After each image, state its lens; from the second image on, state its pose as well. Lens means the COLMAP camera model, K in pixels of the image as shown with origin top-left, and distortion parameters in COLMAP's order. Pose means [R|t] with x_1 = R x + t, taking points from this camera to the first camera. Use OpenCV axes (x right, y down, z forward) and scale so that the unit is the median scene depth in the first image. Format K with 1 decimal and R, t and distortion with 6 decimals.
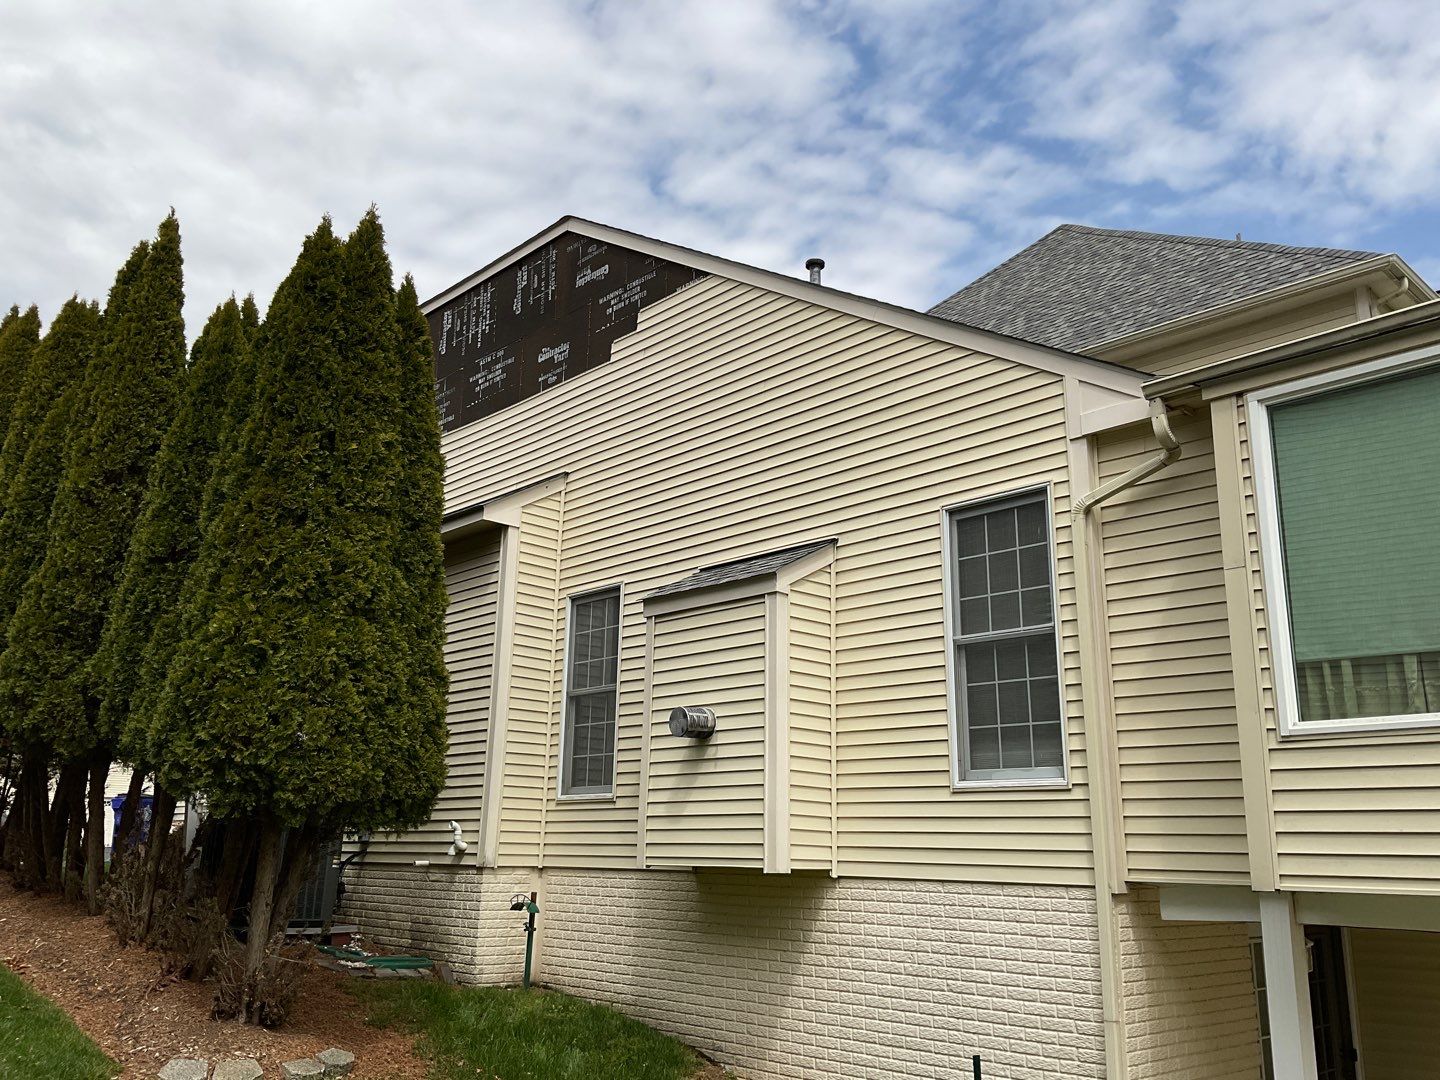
lens RADIAL K [[1182.9, 0, 715.3], [0, 1182.9, 535.8], [0, 0, 1]] dist [0.076203, -0.147279]
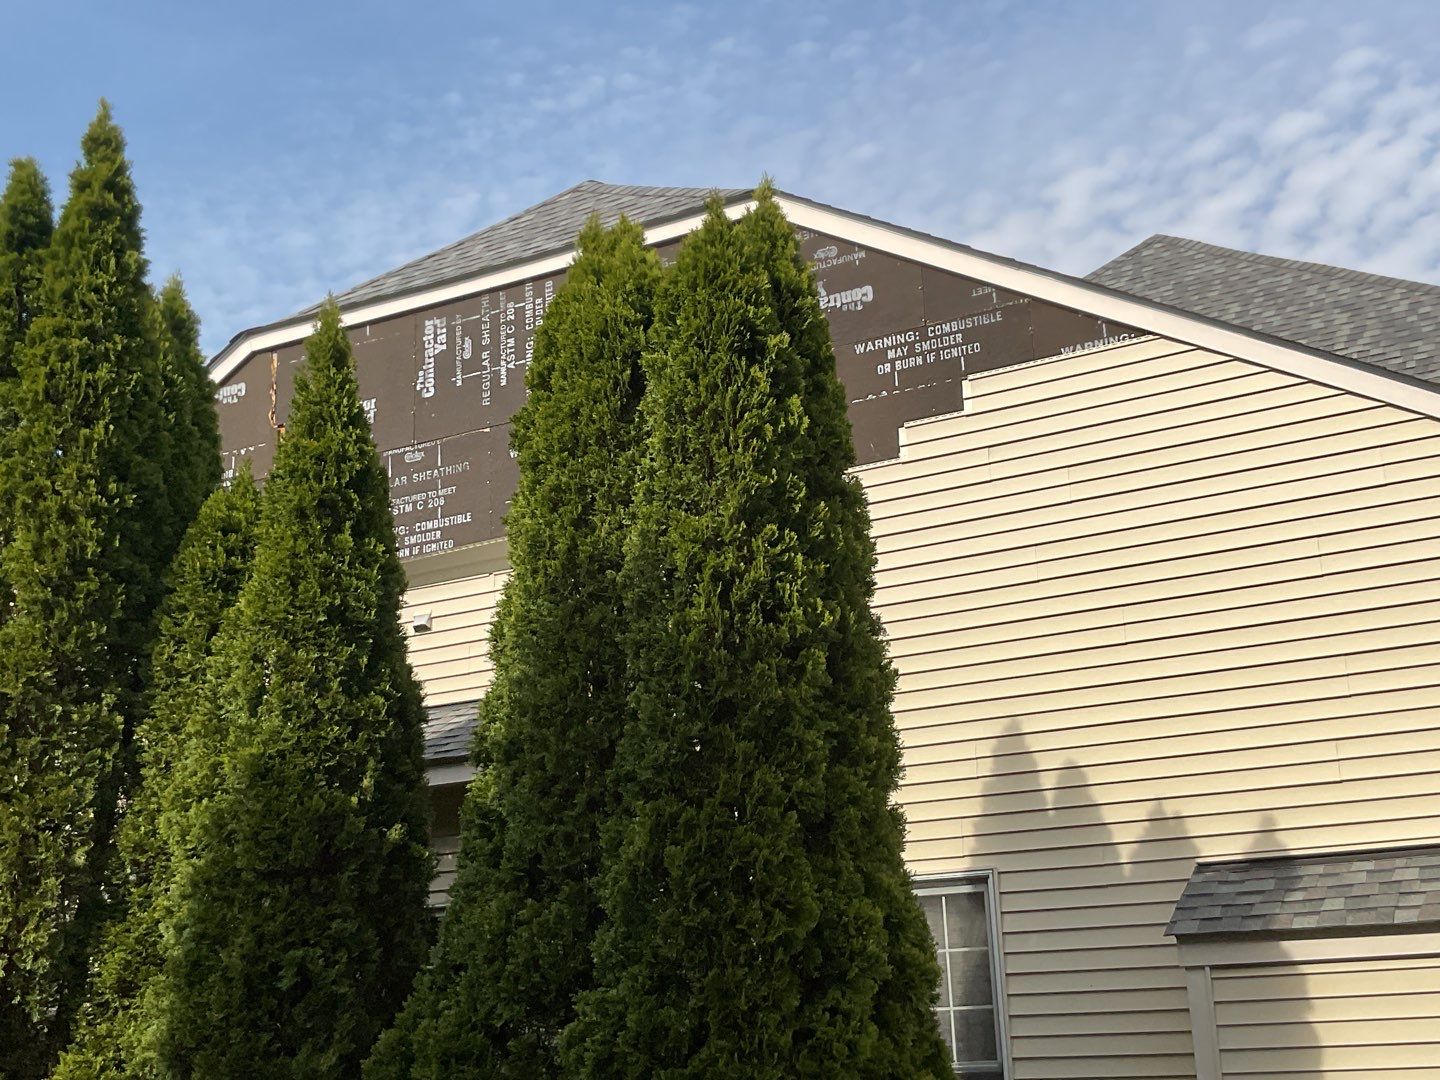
lens RADIAL K [[1778.5, 0, 685.3], [0, 1778.5, 547.6], [0, 0, 1]] dist [0.082271, 0.000000]
pose [[0.950453, 0.042581, 0.307939, -0.609834], [-0.034242, 0.998887, -0.032436, -0.101649], [-0.308978, 0.020284, 0.950853, 0.306502]]
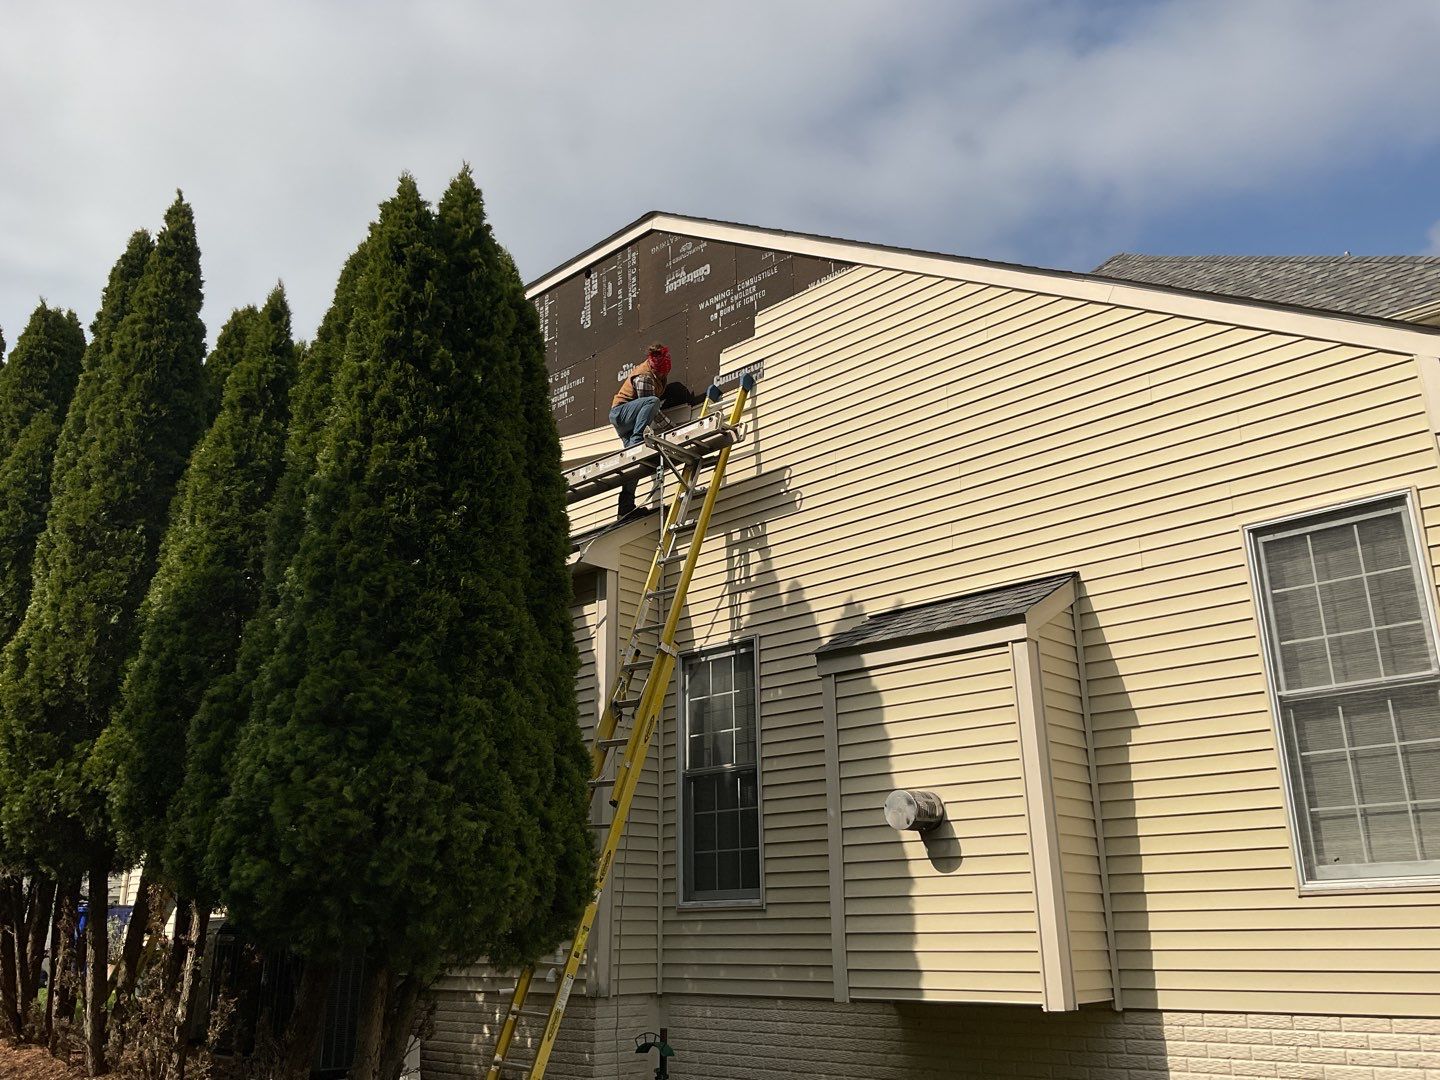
lens RADIAL K [[1182.9, 0, 712.2], [0, 1182.9, 548.6], [0, 0, 1]] dist [0.076203, -0.147279]
pose [[0.997967, -0.010831, 0.062802, -0.202540], [0.013944, 0.998684, -0.049345, 0.024047], [-0.062185, 0.050121, 0.996805, 0.230580]]
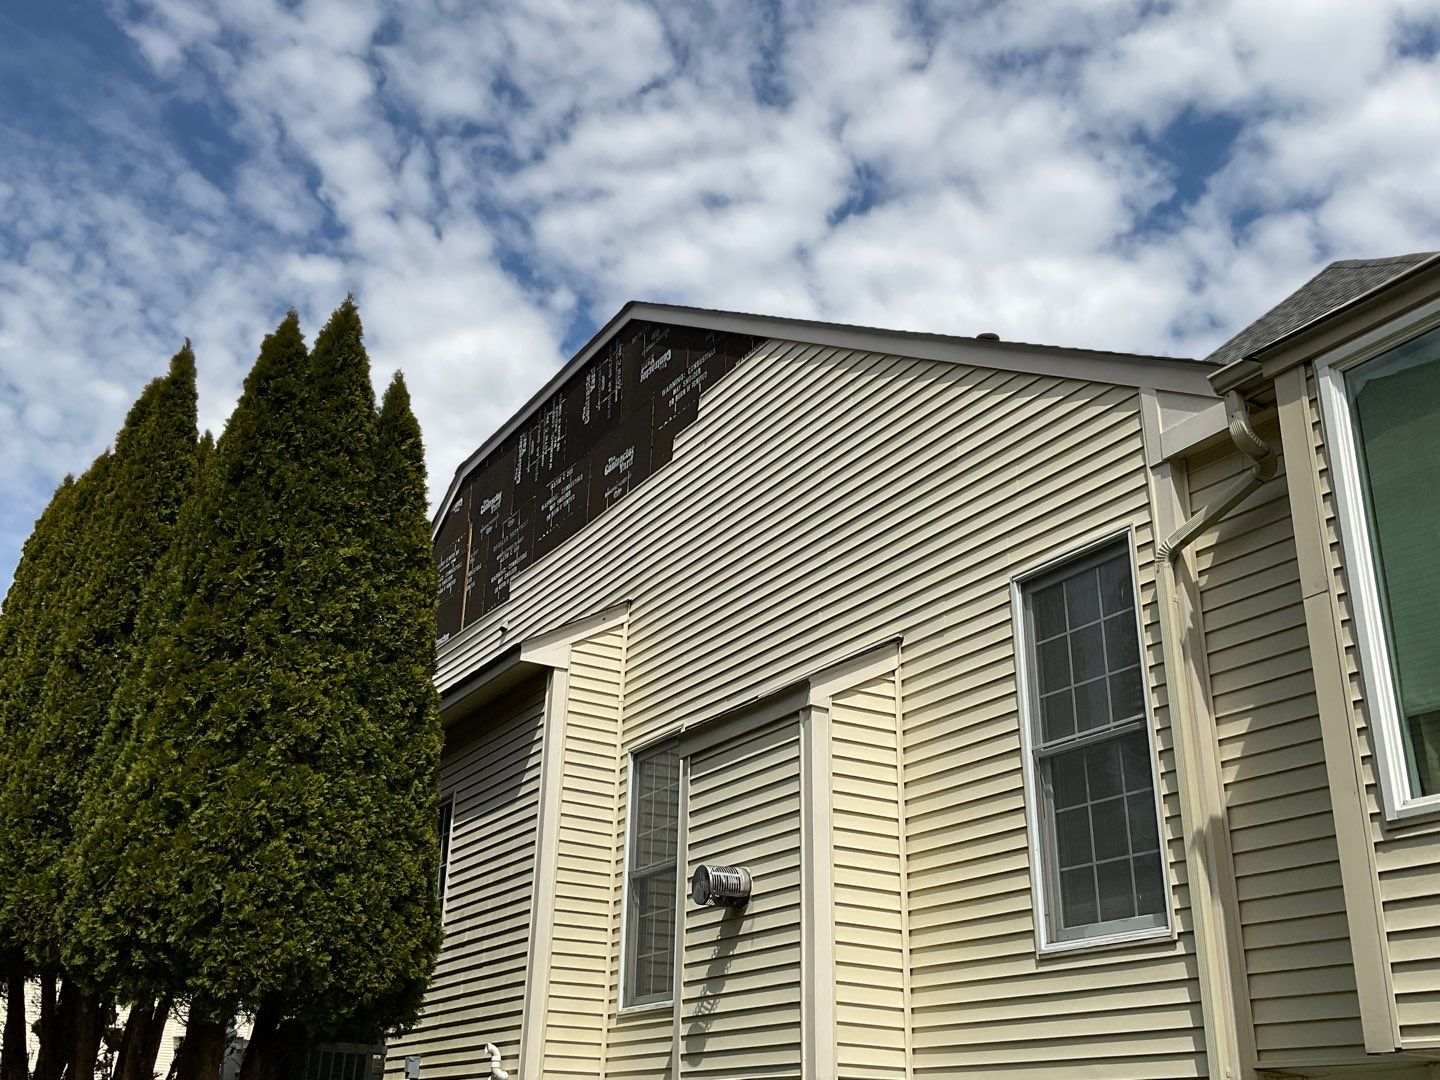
lens RADIAL K [[1467.7, 0, 716.0], [0, 1467.7, 532.1], [0, 0, 1]] dist [0.034693, 0.000000]
pose [[0.975311, -0.083921, -0.204270, 0.196065], [0.053349, 0.987120, -0.150822, 0.075920], [0.214296, 0.136200, 0.967226, 0.046799]]
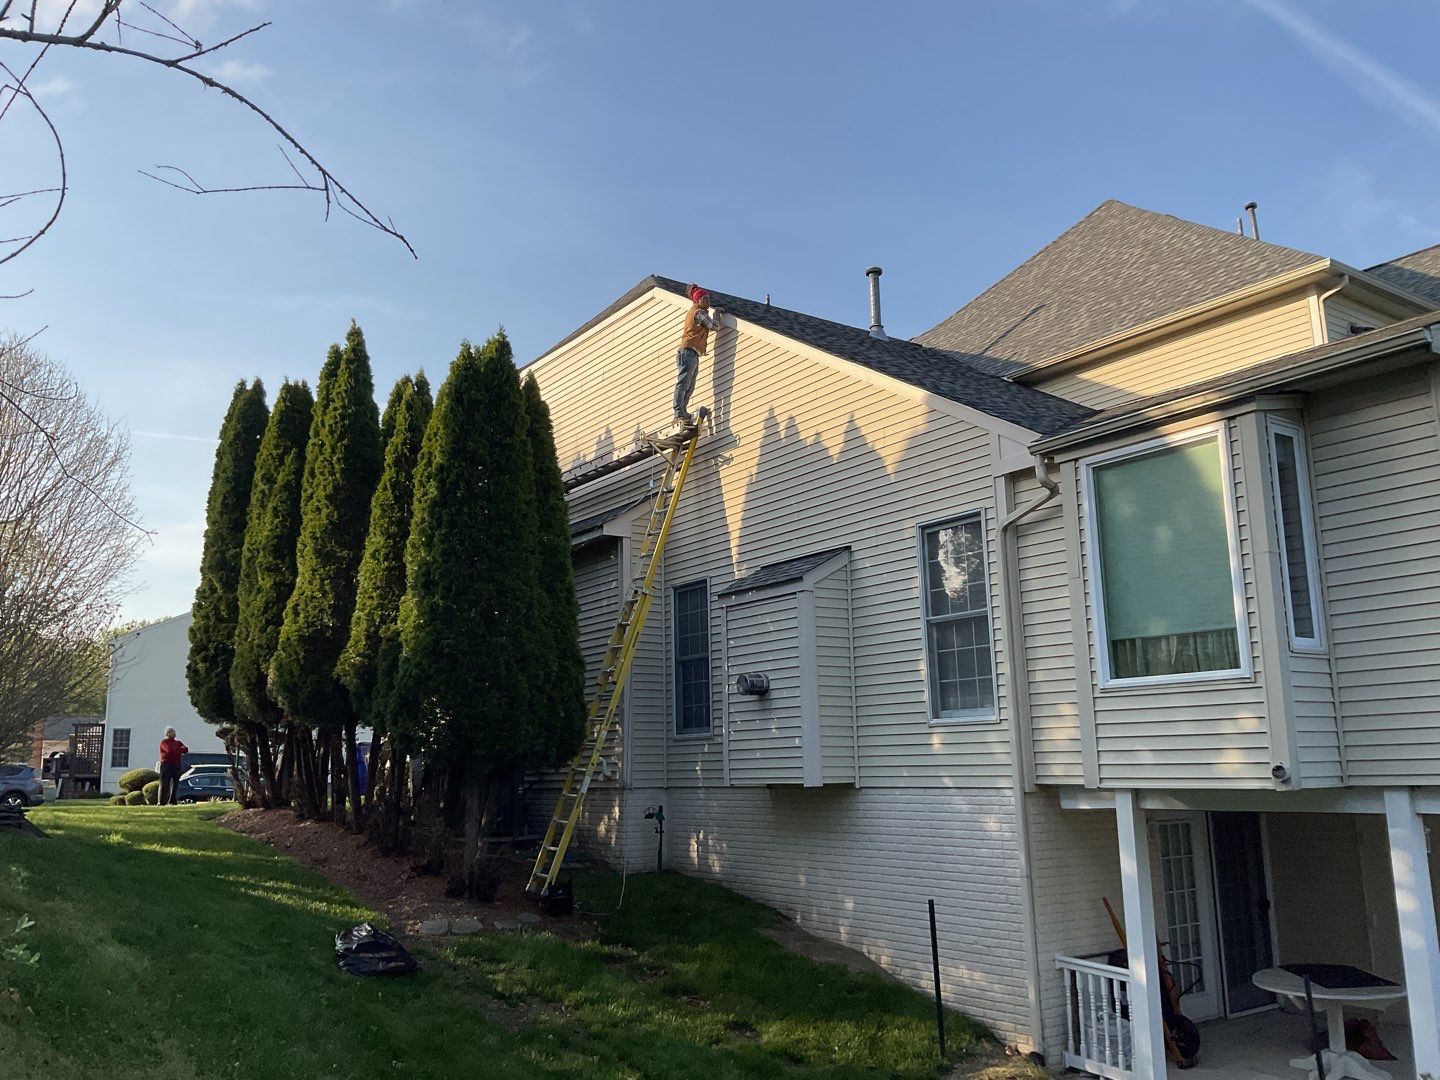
lens RADIAL K [[1182.9, 0, 717.7], [0, 1182.9, 547.0], [0, 0, 1]] dist [0.076203, -0.147279]
pose [[0.989085, -0.065390, -0.132043, 0.139320], [0.075407, 0.994526, 0.072338, -0.112737], [0.126590, -0.081505, 0.988601, -0.394654]]
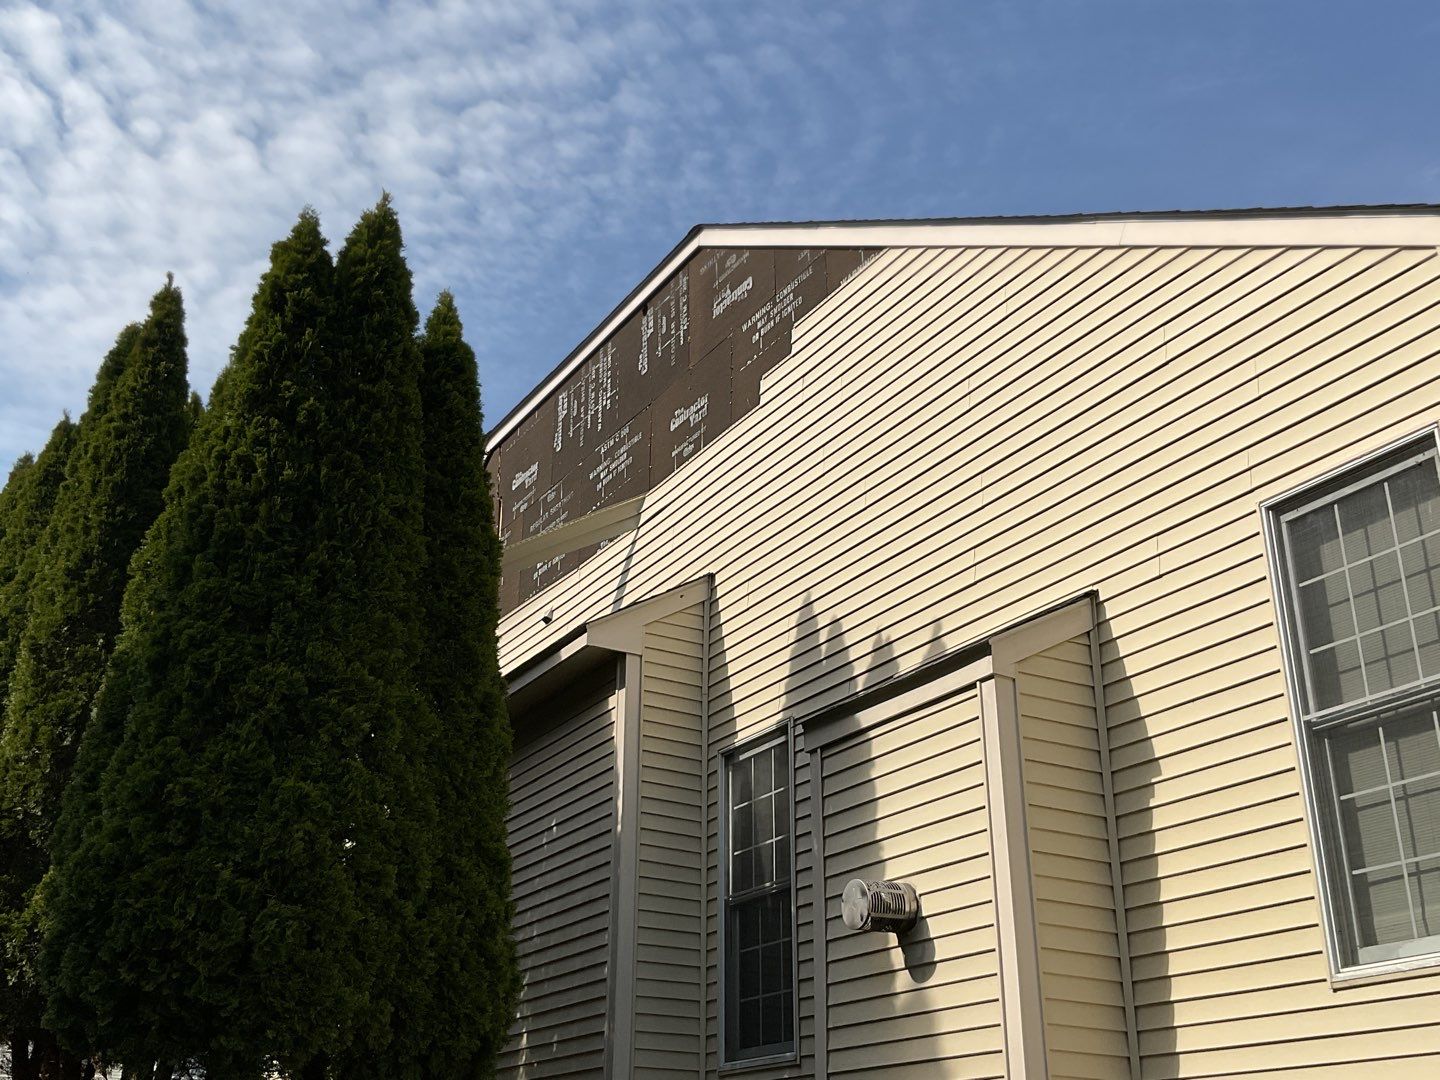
lens RADIAL K [[1572.3, 0, 716.8], [0, 1572.3, 541.2], [0, 0, 1]] dist [0.040081, 0.000000]
pose [[0.974949, -0.101225, -0.198062, 0.079885], [0.070008, 0.984839, -0.158714, 0.098209], [0.211125, 0.140872, 0.967254, 0.177215]]
